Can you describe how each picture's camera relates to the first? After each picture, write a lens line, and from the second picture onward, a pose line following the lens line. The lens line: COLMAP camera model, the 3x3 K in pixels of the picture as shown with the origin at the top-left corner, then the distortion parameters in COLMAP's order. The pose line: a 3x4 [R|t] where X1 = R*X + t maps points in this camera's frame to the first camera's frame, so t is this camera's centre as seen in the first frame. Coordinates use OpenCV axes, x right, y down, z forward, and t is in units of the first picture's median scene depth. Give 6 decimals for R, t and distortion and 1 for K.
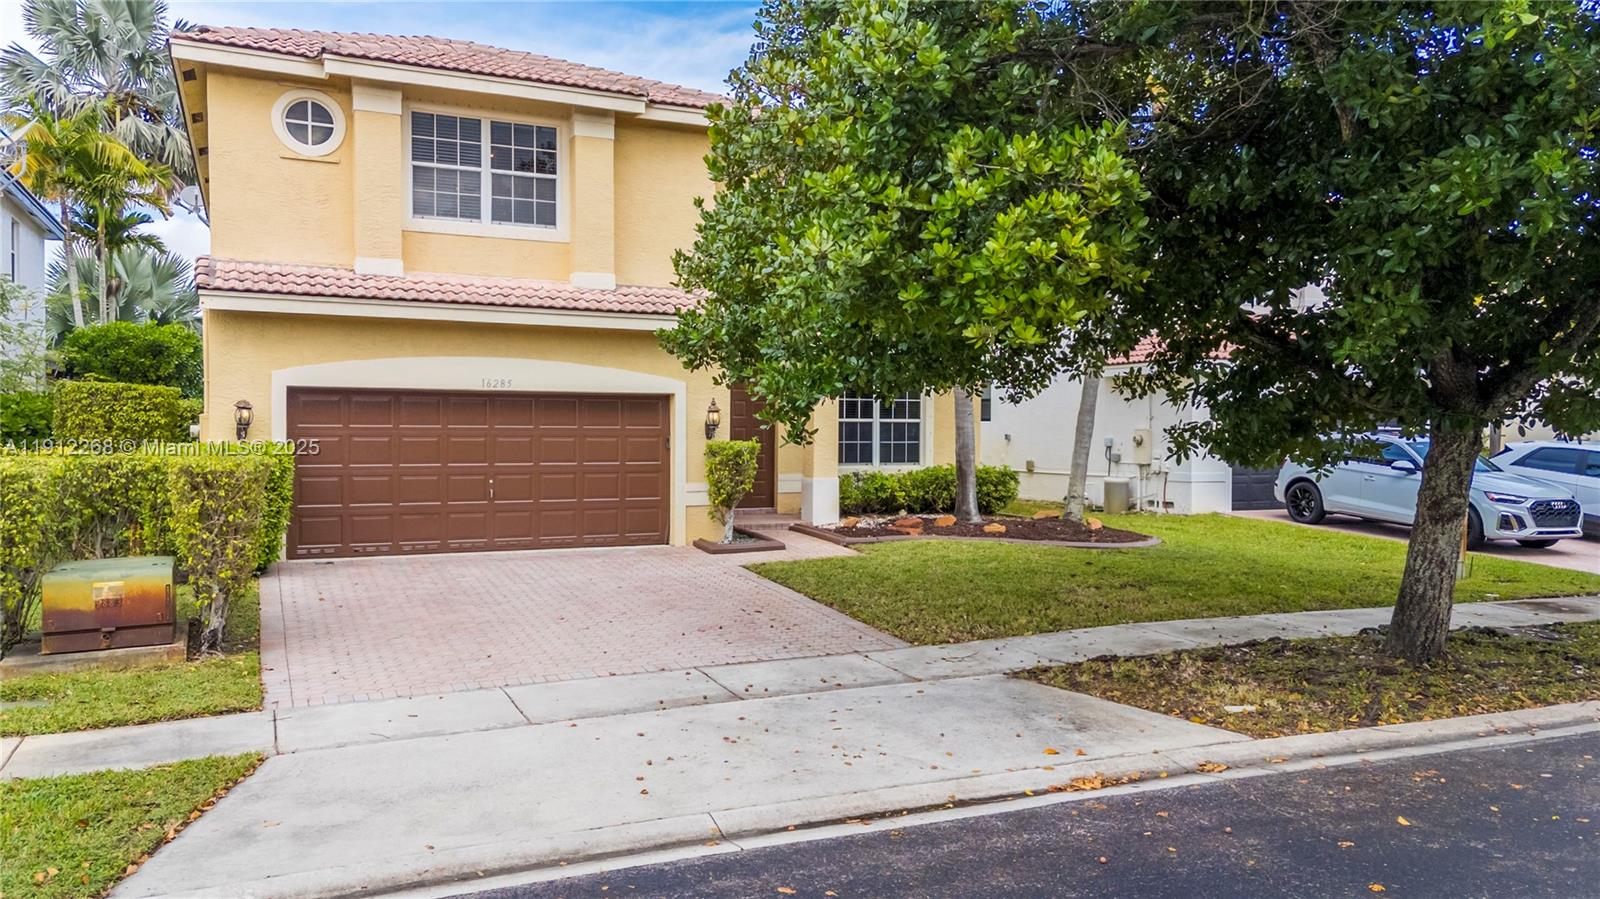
lens RADIAL K [[1183.5, 0, 800.8], [0, 1183.5, 455.4], [0, 0, 1]] dist [0.096460, -0.012057]
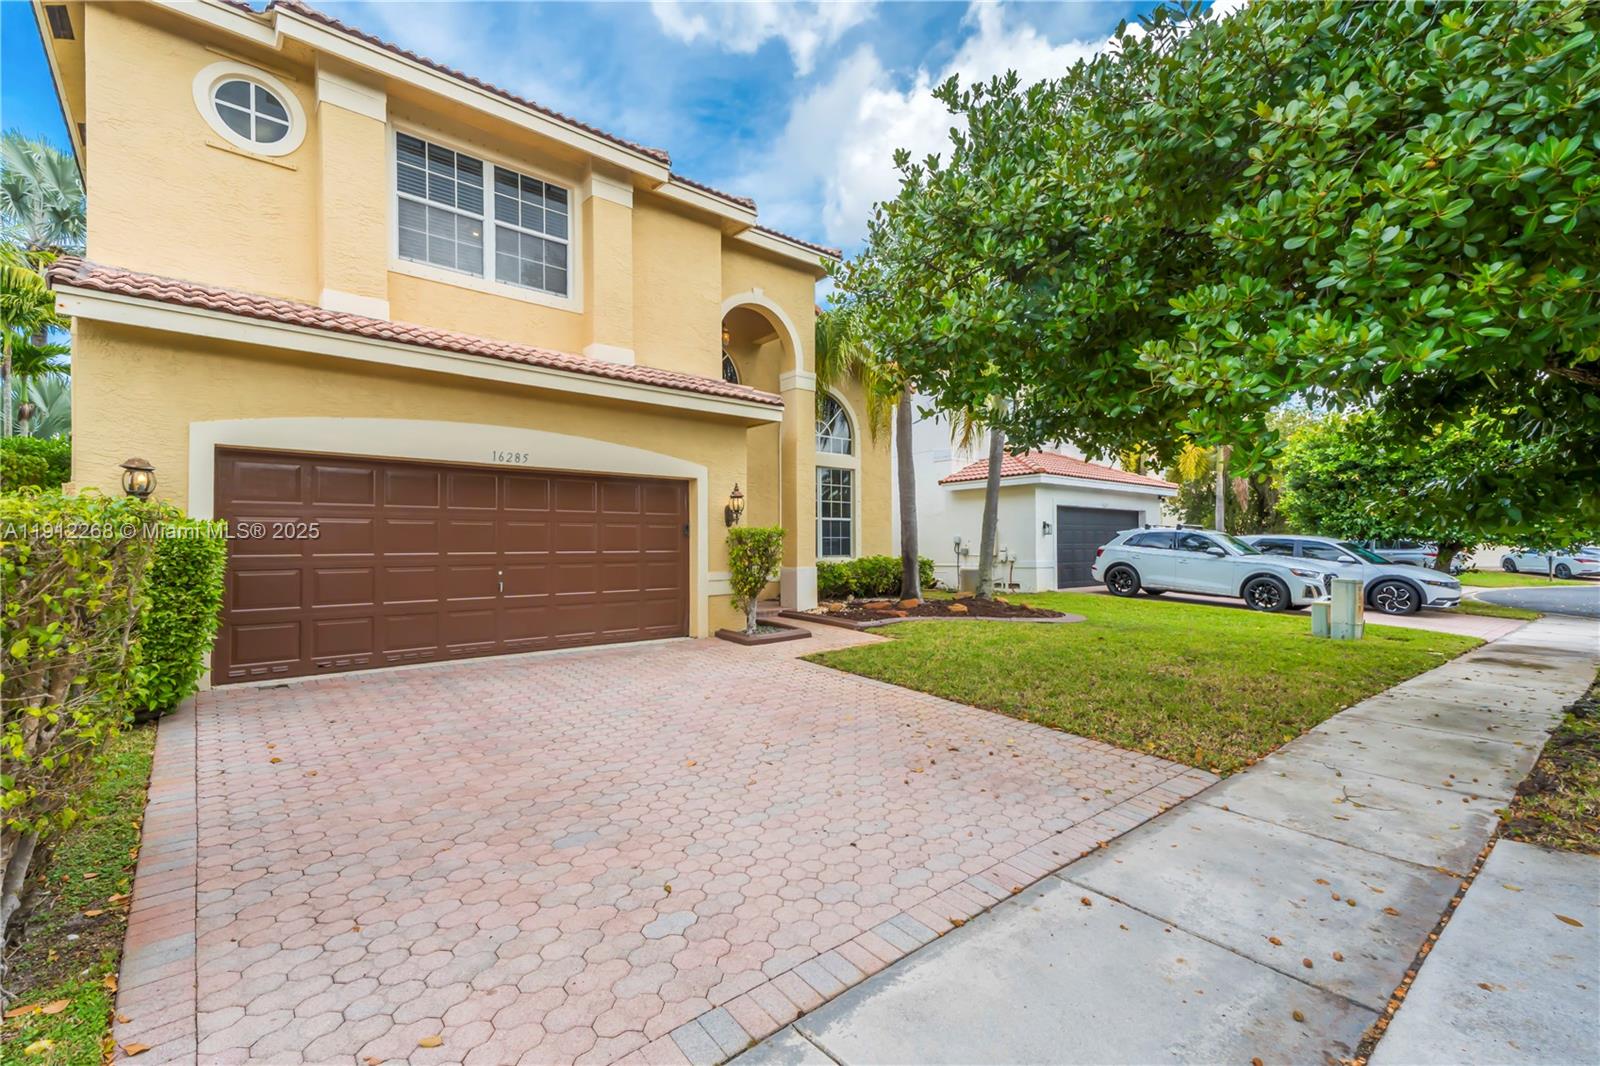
lens RADIAL K [[708.8, 0, 797.2], [0, 708.8, 536.8], [0, 0, 1]] dist [0.049357, 0.000269]
pose [[0.964961, -0.005919, 0.262326, -0.184580], [0.016064, 0.999203, -0.036547, 0.017597], [-0.261901, 0.039480, 0.964287, 0.437786]]
